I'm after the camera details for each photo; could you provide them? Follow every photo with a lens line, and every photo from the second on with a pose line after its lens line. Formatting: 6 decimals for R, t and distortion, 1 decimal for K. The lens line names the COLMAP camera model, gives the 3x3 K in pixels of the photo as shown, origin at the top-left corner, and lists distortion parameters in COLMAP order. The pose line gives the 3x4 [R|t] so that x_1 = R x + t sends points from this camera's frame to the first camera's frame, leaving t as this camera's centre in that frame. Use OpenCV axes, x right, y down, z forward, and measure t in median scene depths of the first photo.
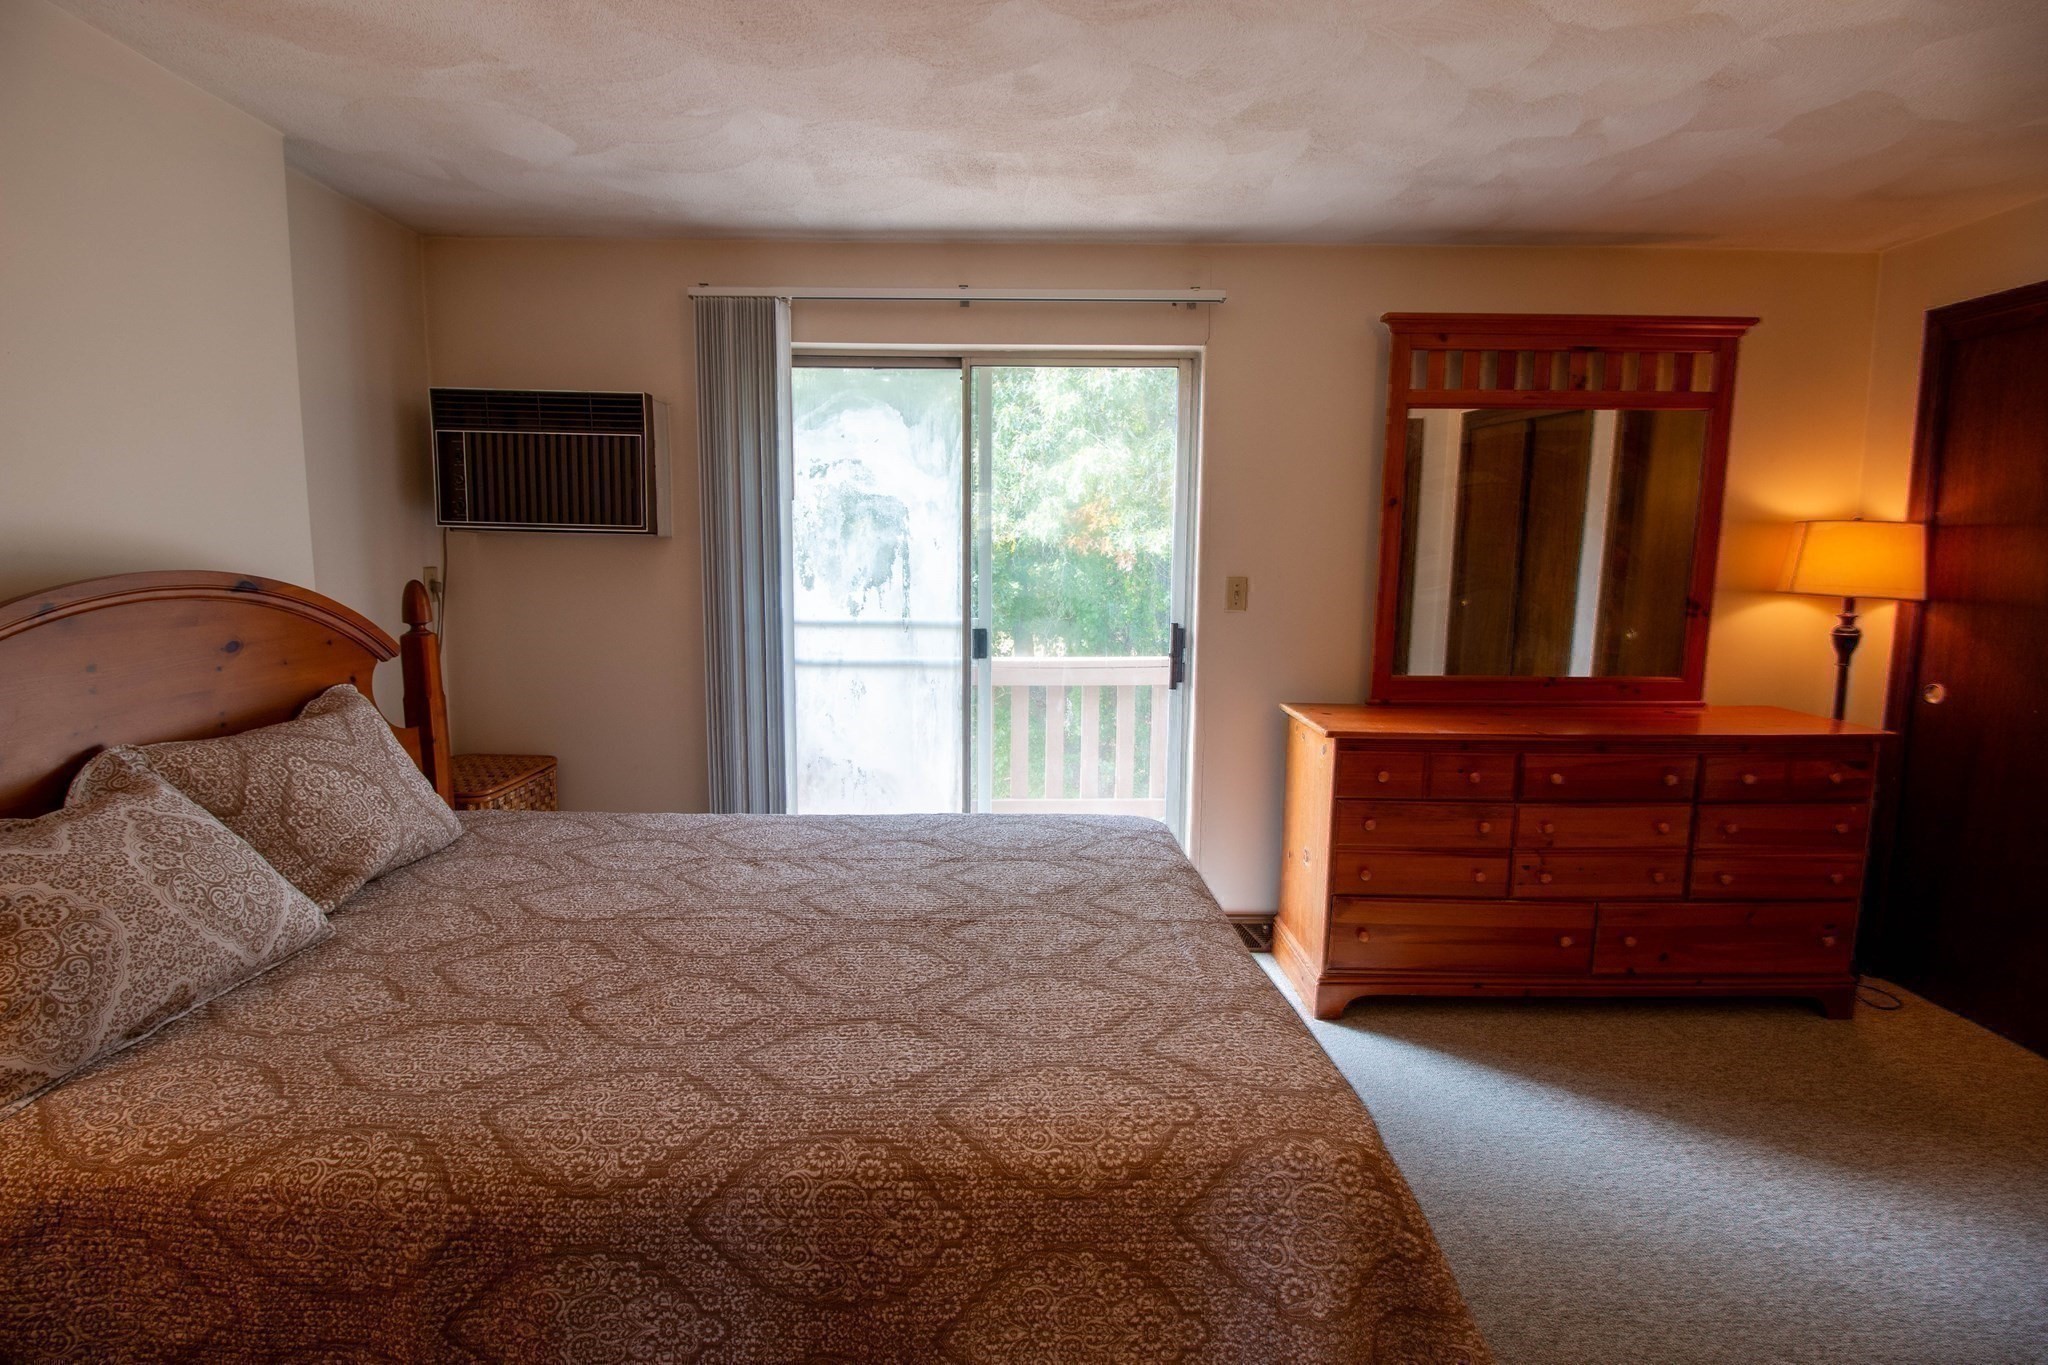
lens RADIAL K [[957.1, 0, 999.5], [0, 957.1, 643.7], [0, 0, 1]] dist [0.040433, -0.032115]
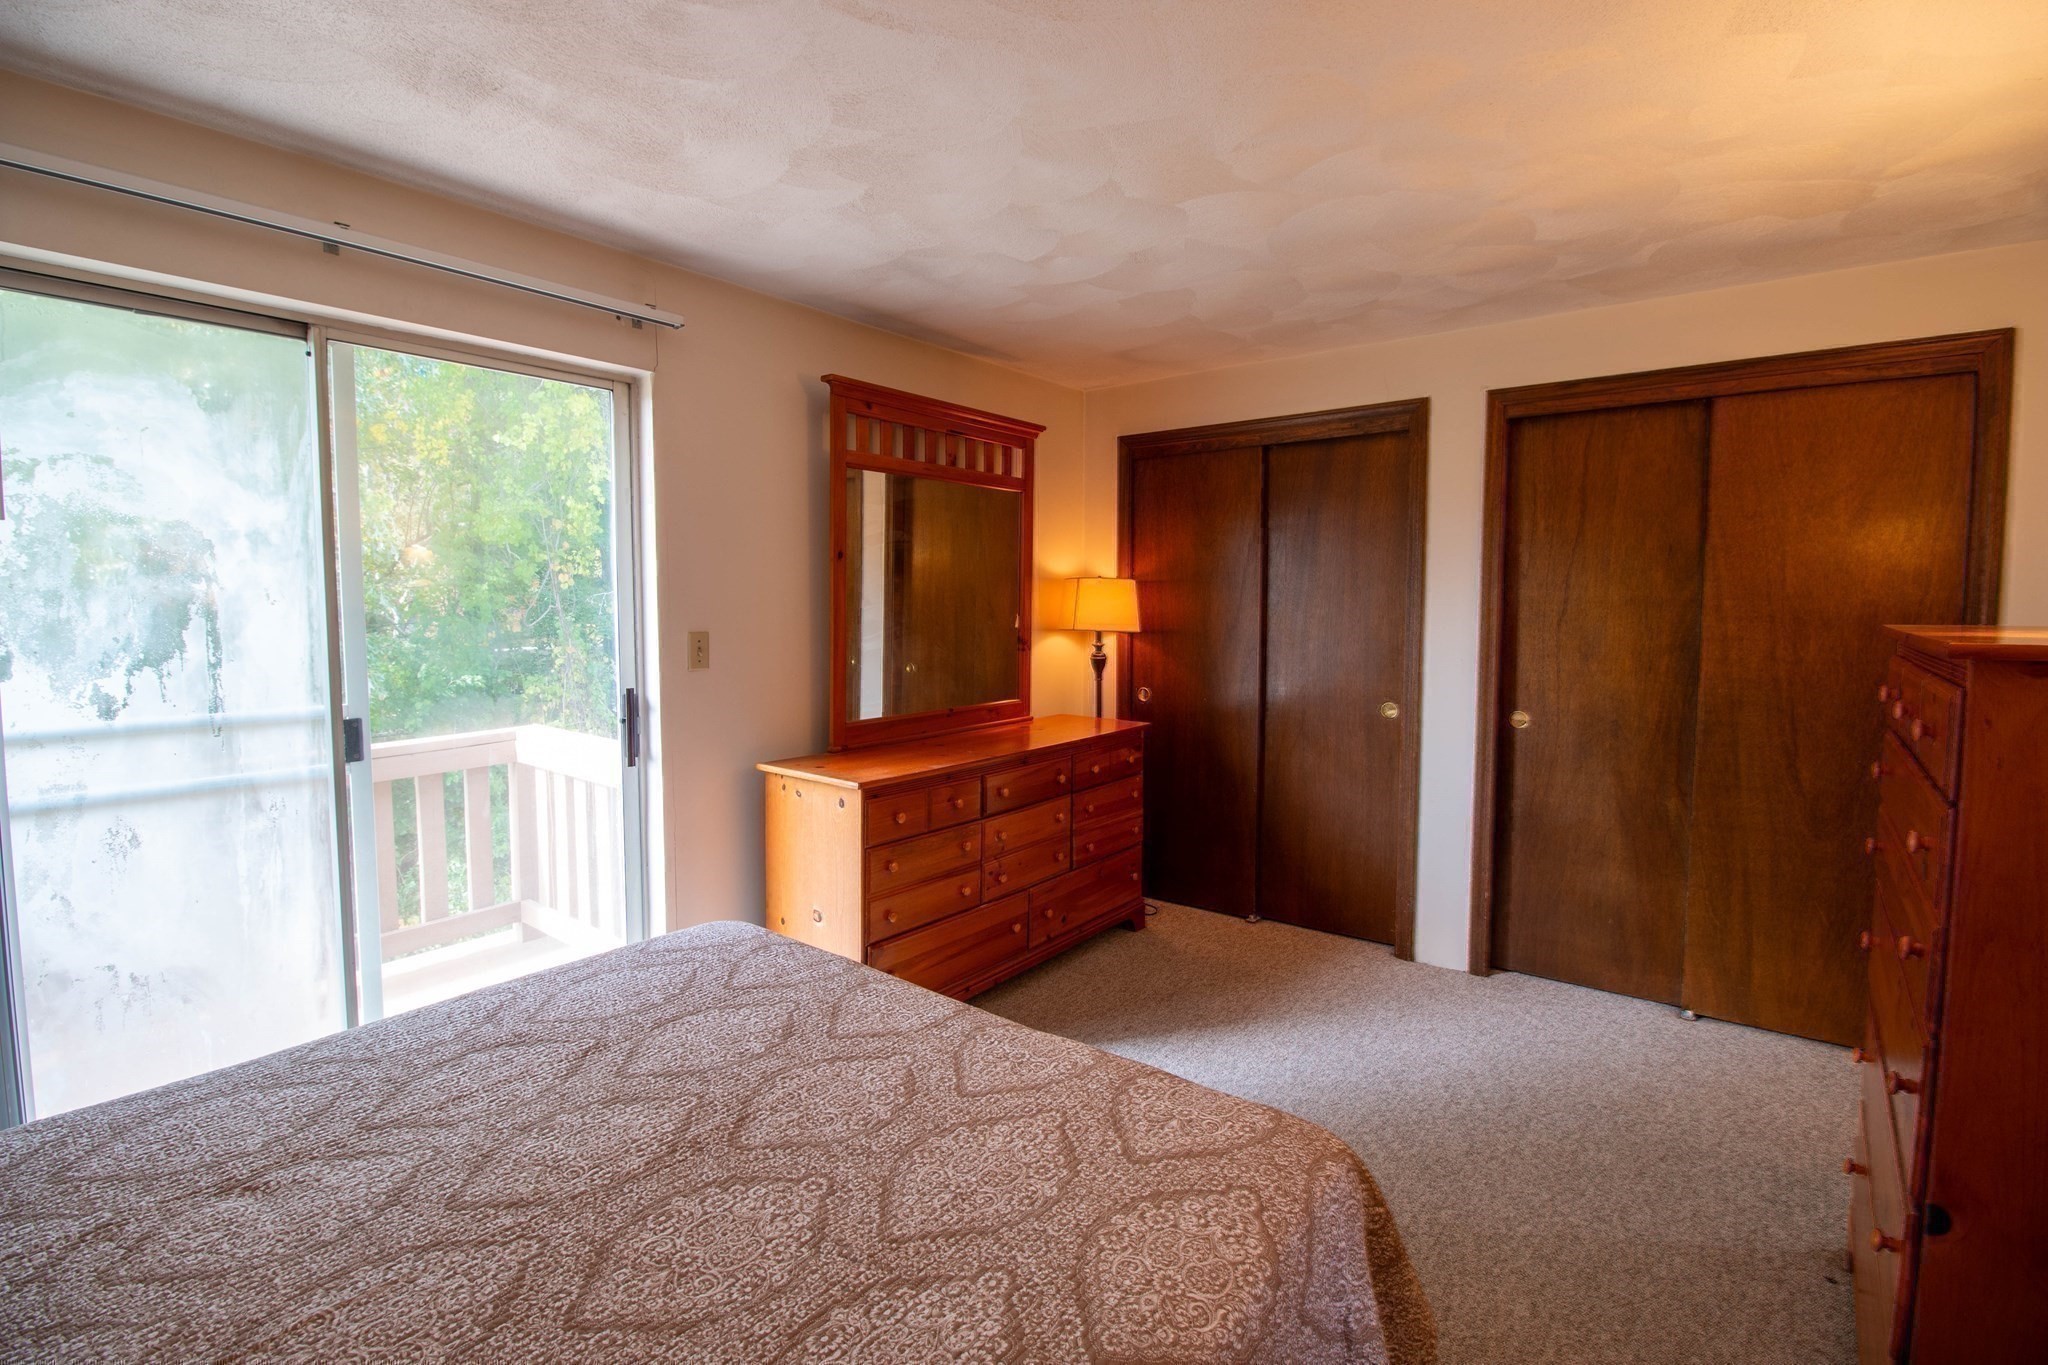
lens RADIAL K [[940.4, 0, 1008.4], [0, 940.4, 651.5], [0, 0, 1]] dist [0.023514, -0.022137]
pose [[0.641817, -0.051254, 0.765143, -0.267561], [0.074514, 0.997211, 0.004296, -0.035023], [-0.763229, 0.054257, 0.643846, 0.217735]]
